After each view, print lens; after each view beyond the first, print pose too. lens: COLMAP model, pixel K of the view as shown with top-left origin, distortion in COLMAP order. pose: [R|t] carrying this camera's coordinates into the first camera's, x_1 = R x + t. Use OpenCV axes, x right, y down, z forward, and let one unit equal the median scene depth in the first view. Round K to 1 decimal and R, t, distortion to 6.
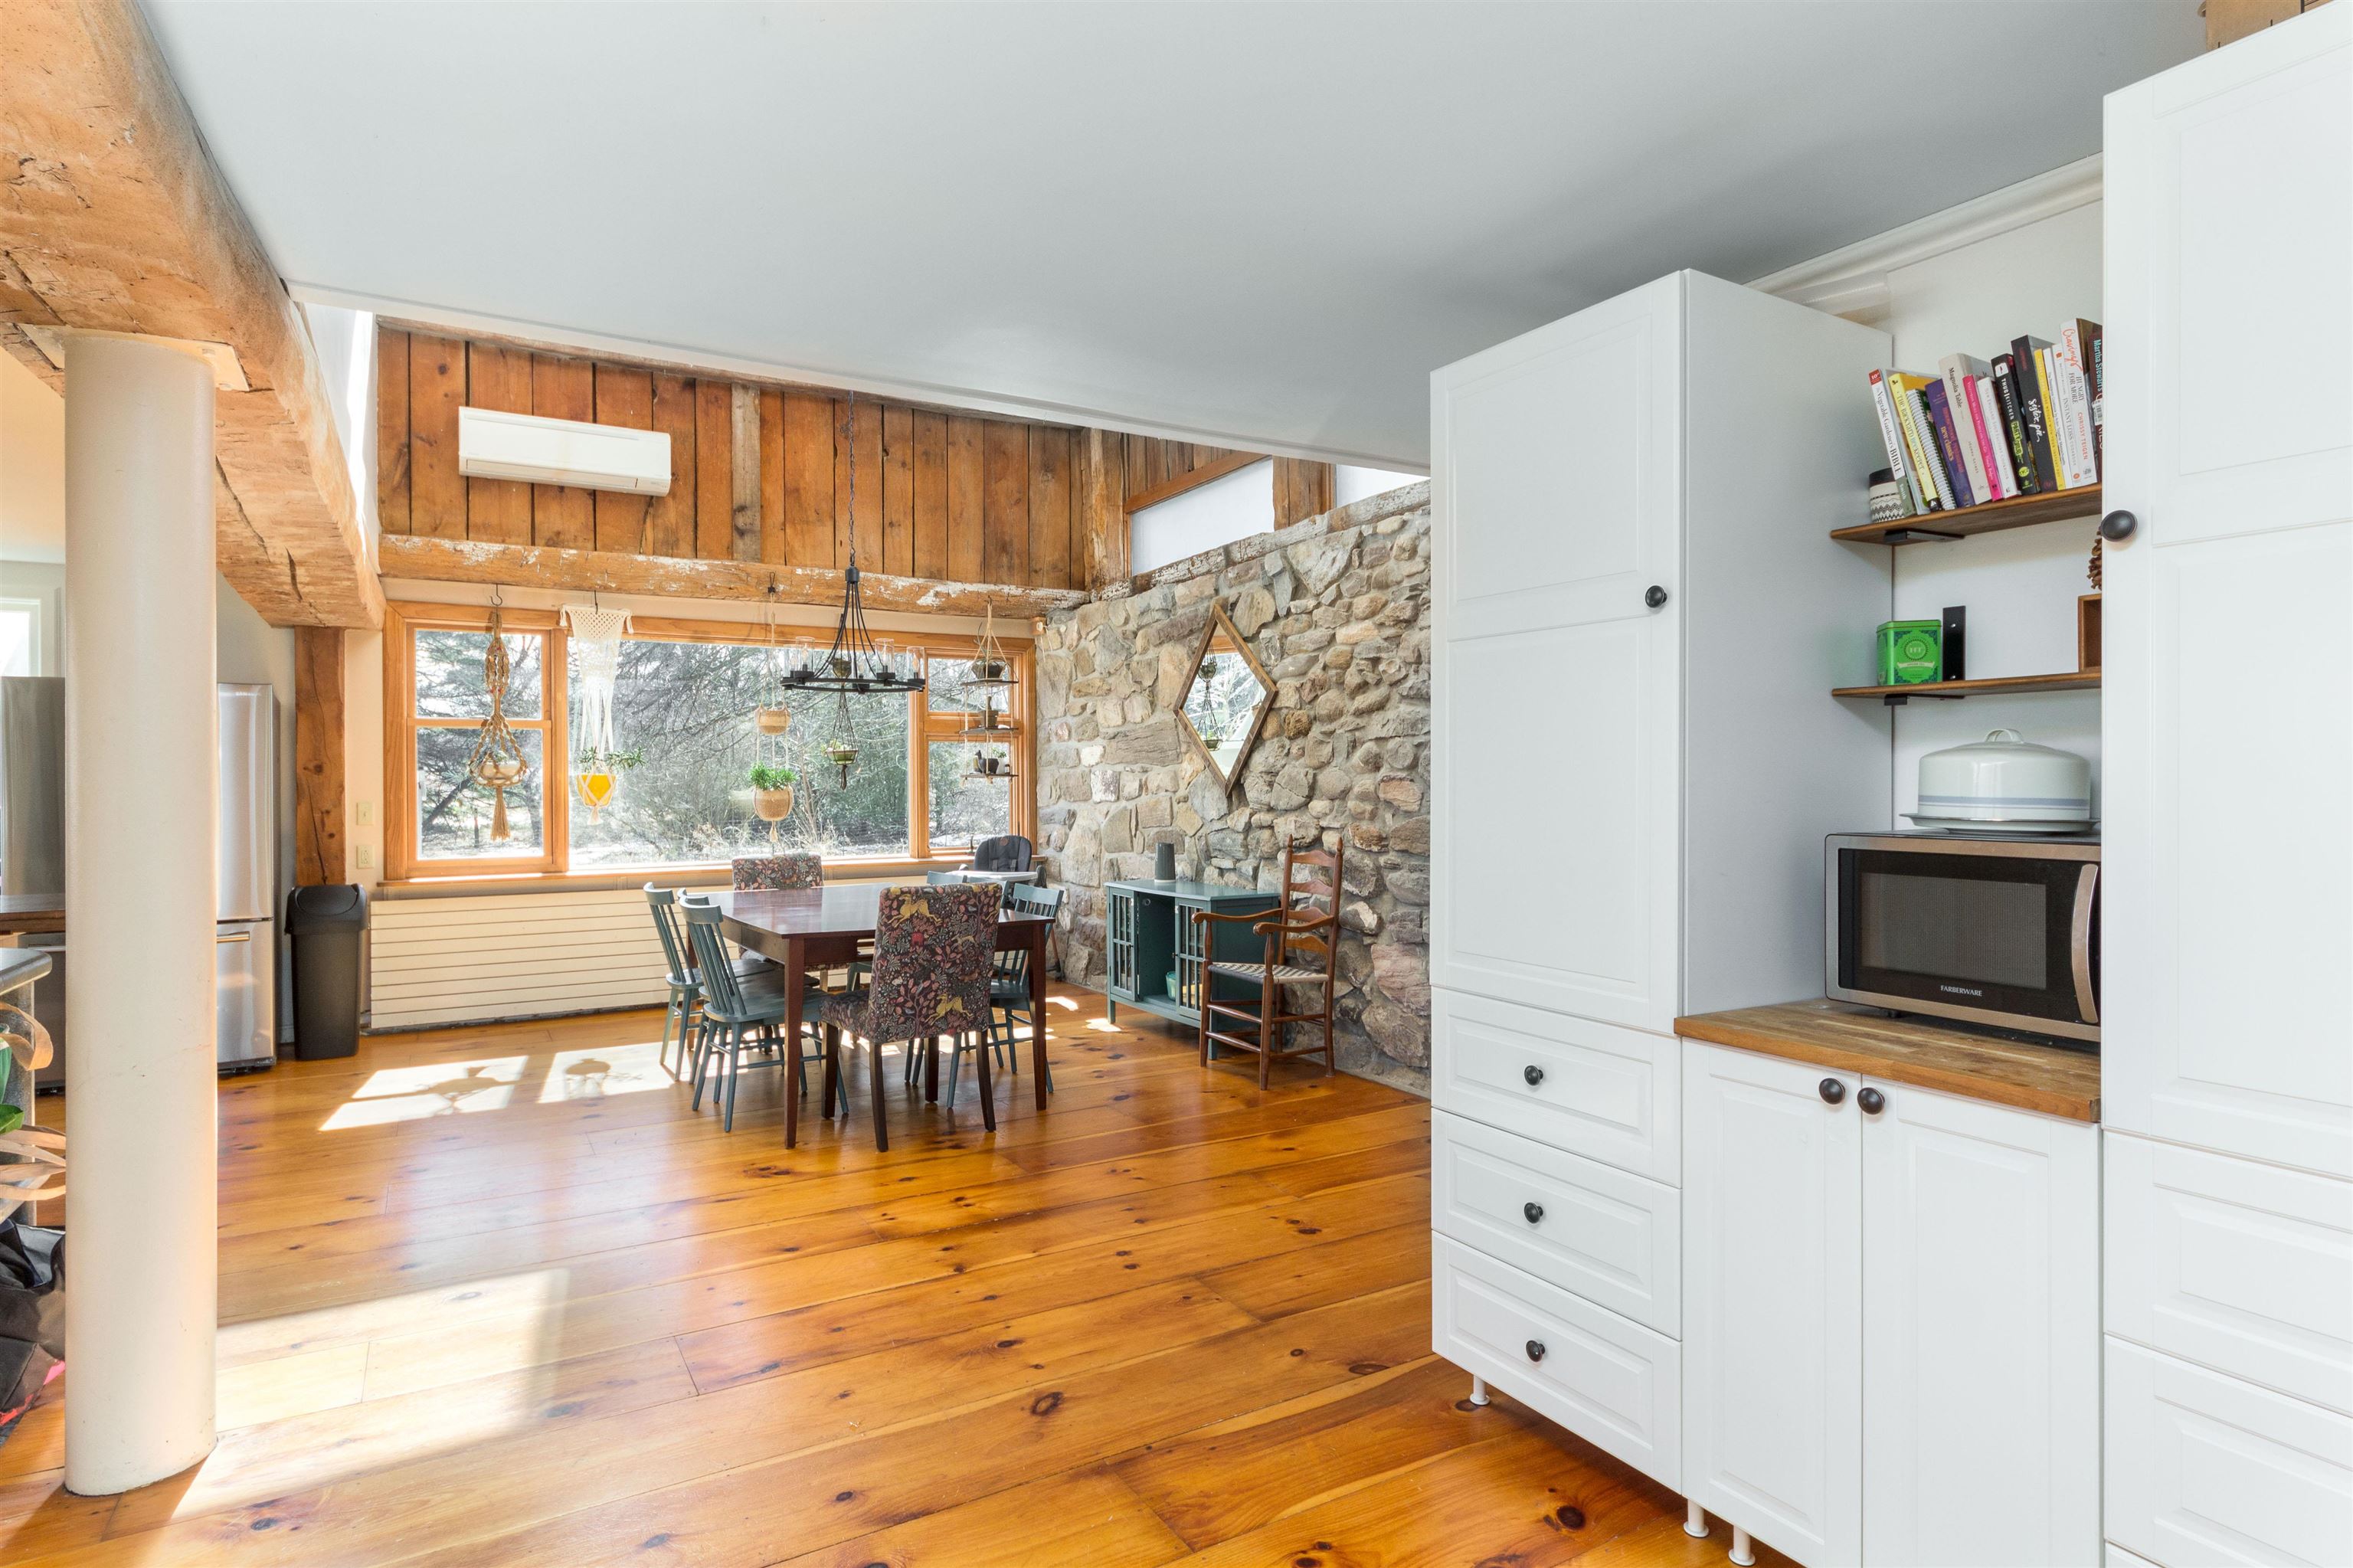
lens RADIAL K [[1266.4, 0, 1155.6], [0, 1266.4, 787.2], [0, 0, 1]] dist [-0.005161, 0.002323]
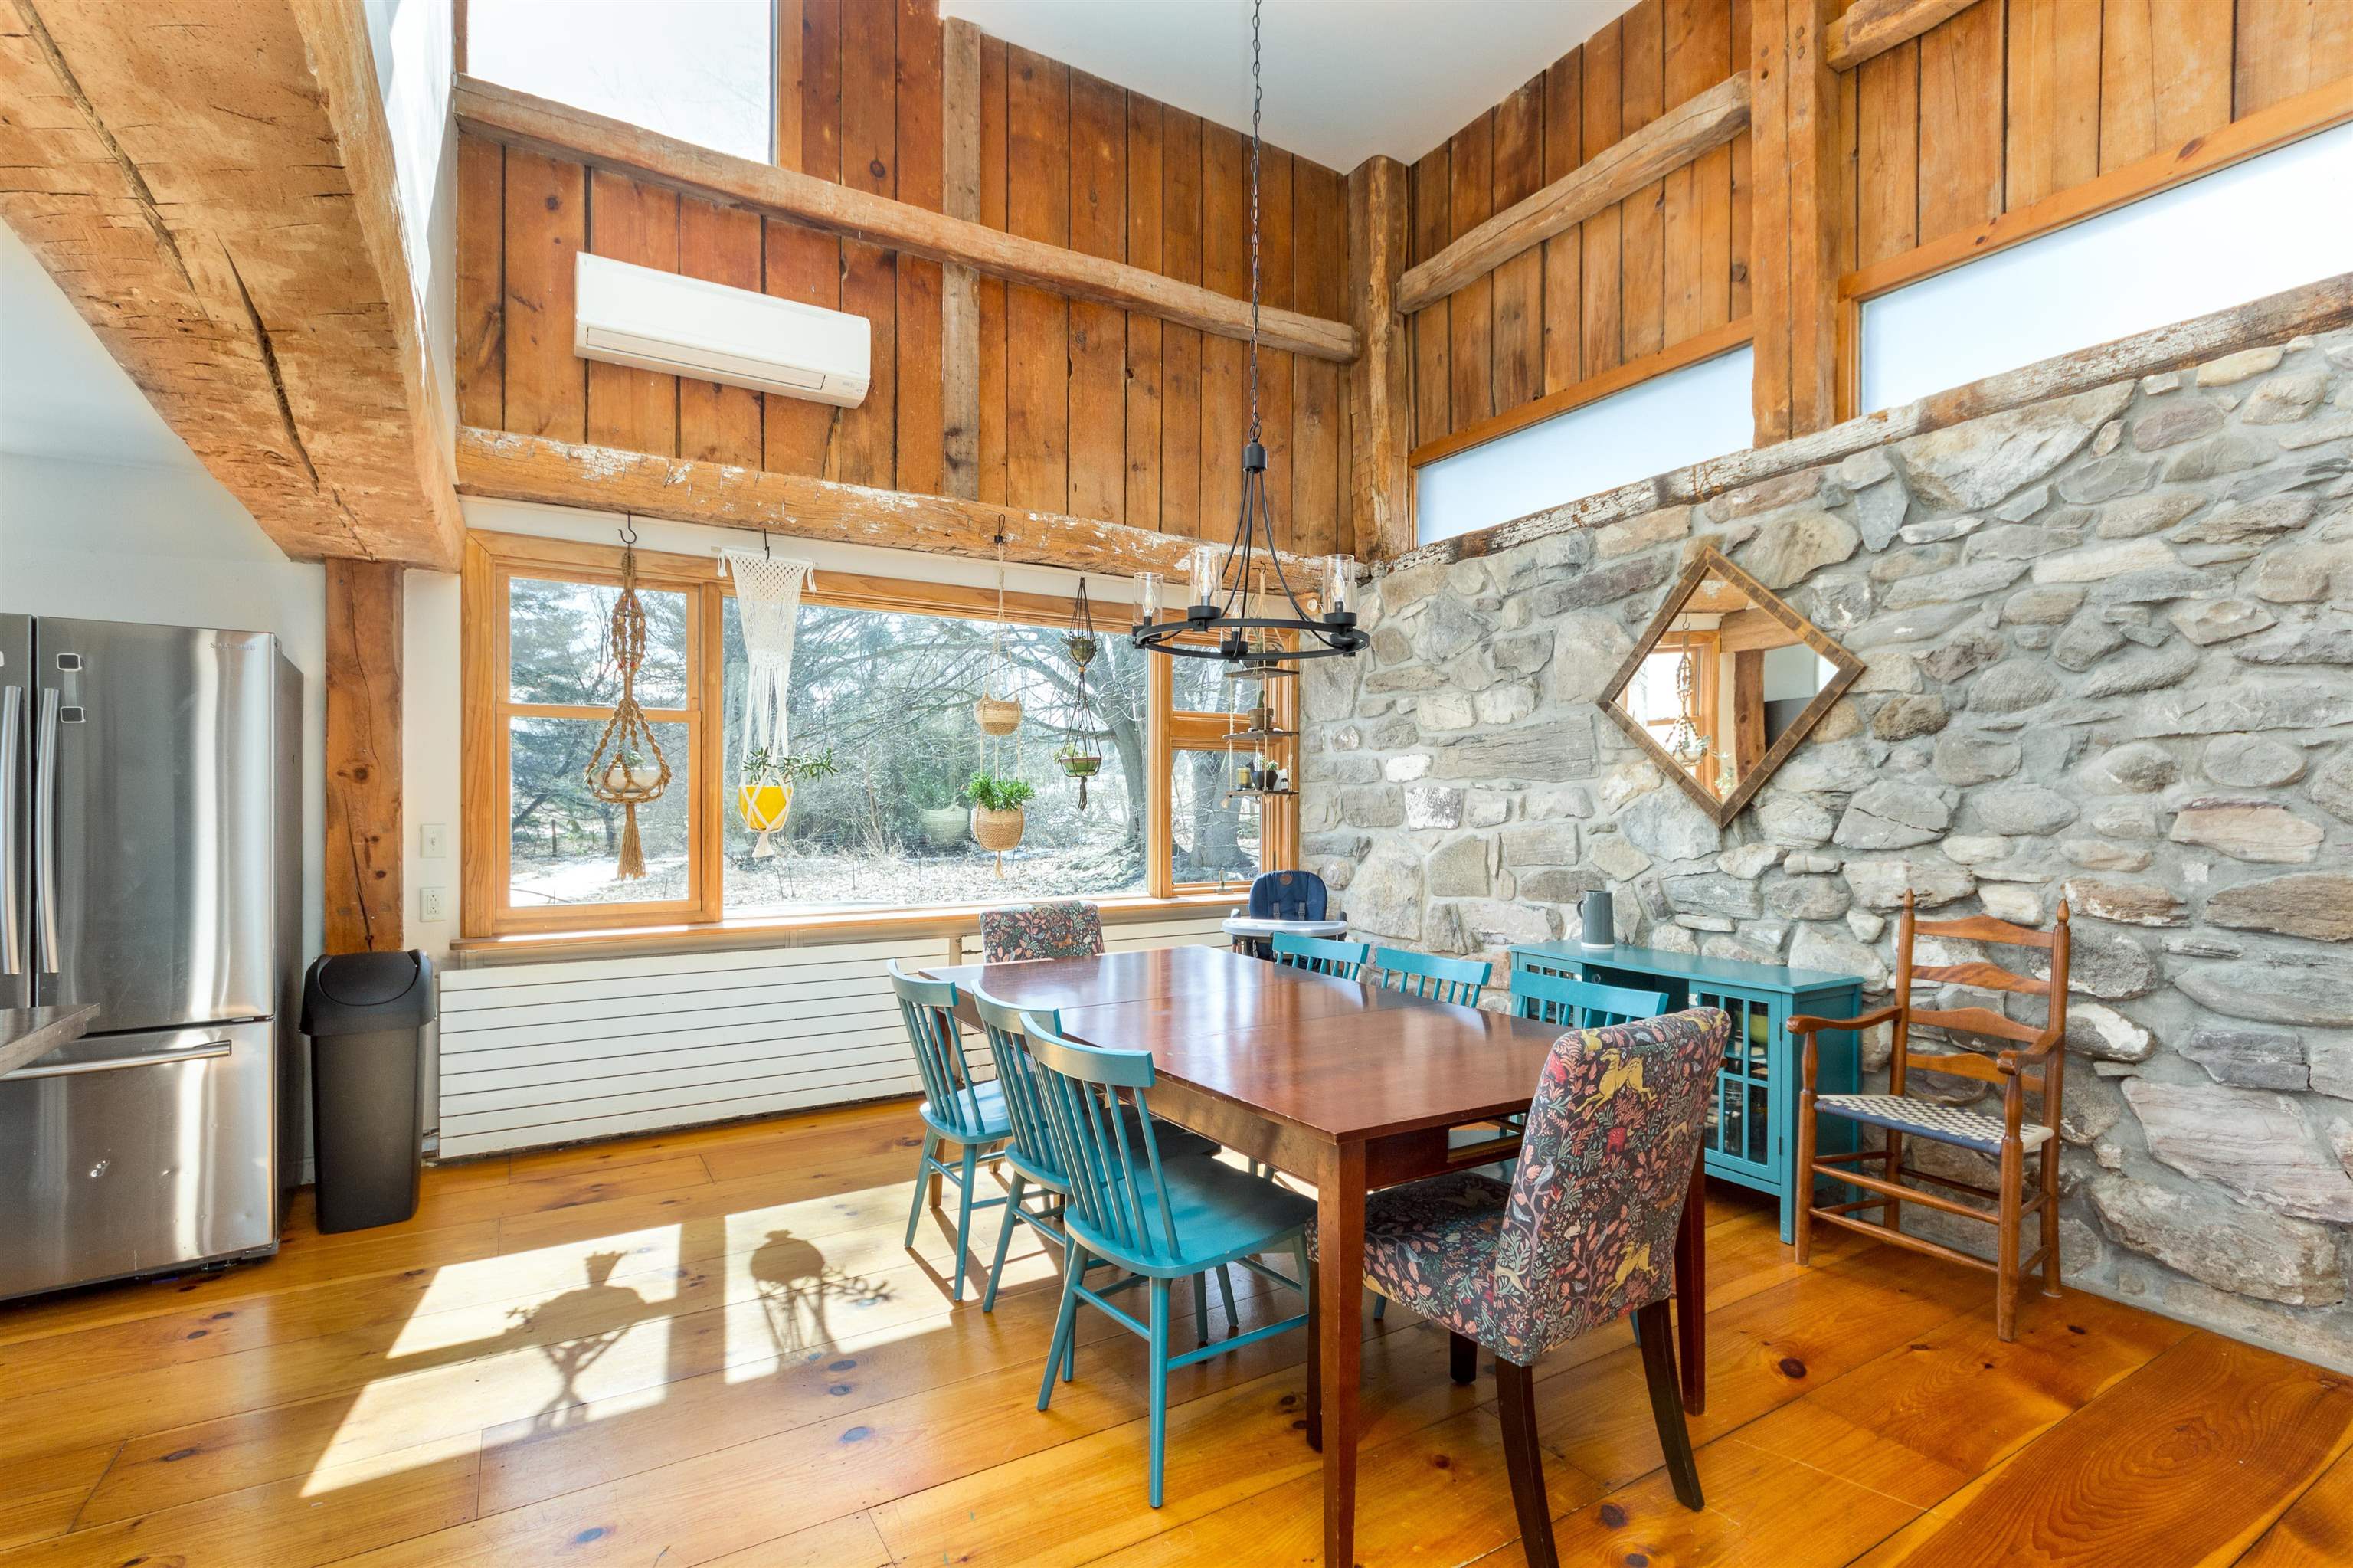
lens RADIAL K [[1081.6, 0, 1173.5], [0, 1081.6, 807.9], [0, 0, 1]] dist [-0.003356, -0.000376]
pose [[0.999520, 0.008022, 0.029912, -0.242399], [-0.008103, 0.999964, 0.002564, -0.001685], [-0.029891, -0.002805, 0.999549, 0.403641]]
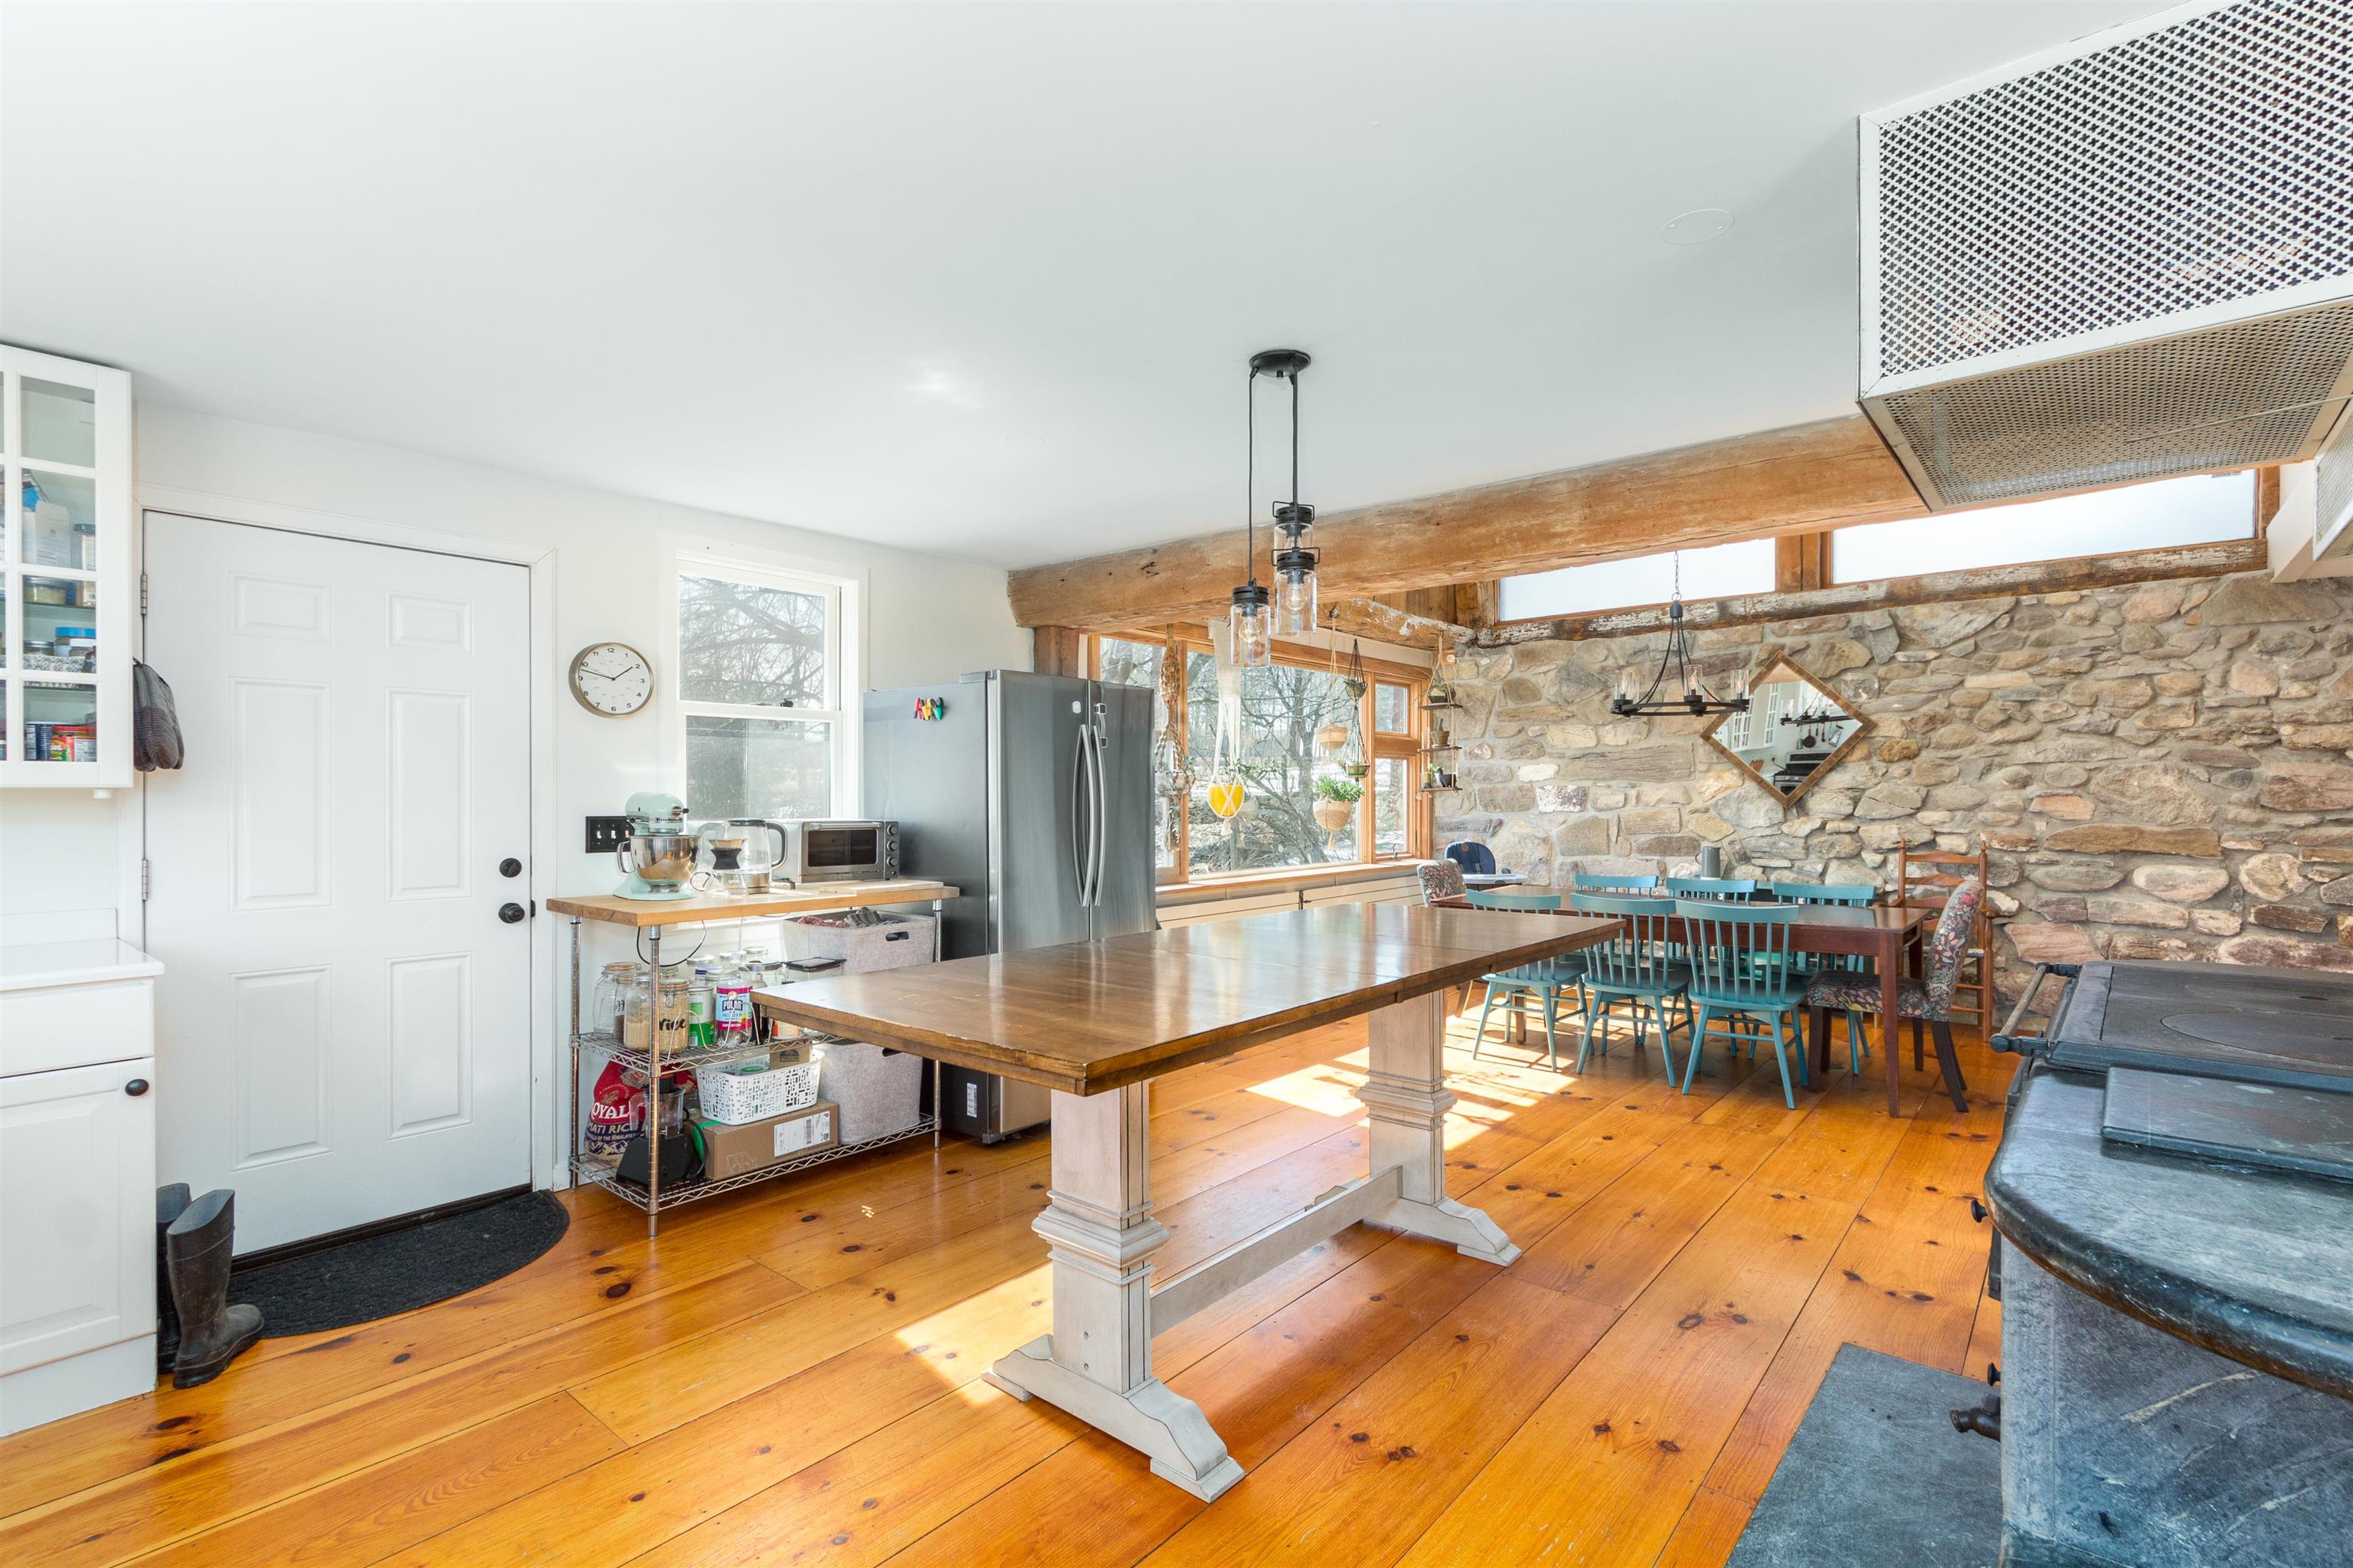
lens RADIAL K [[1081.6, 0, 1176.9], [0, 1081.6, 807.1], [0, 0, 1]] dist [-0.003356, -0.000376]
pose [[0.938896, 0.000389, 0.344201, -0.805057], [-0.002756, 0.999976, 0.006387, 0.001237], [-0.344190, -0.006946, 0.938874, 0.213306]]
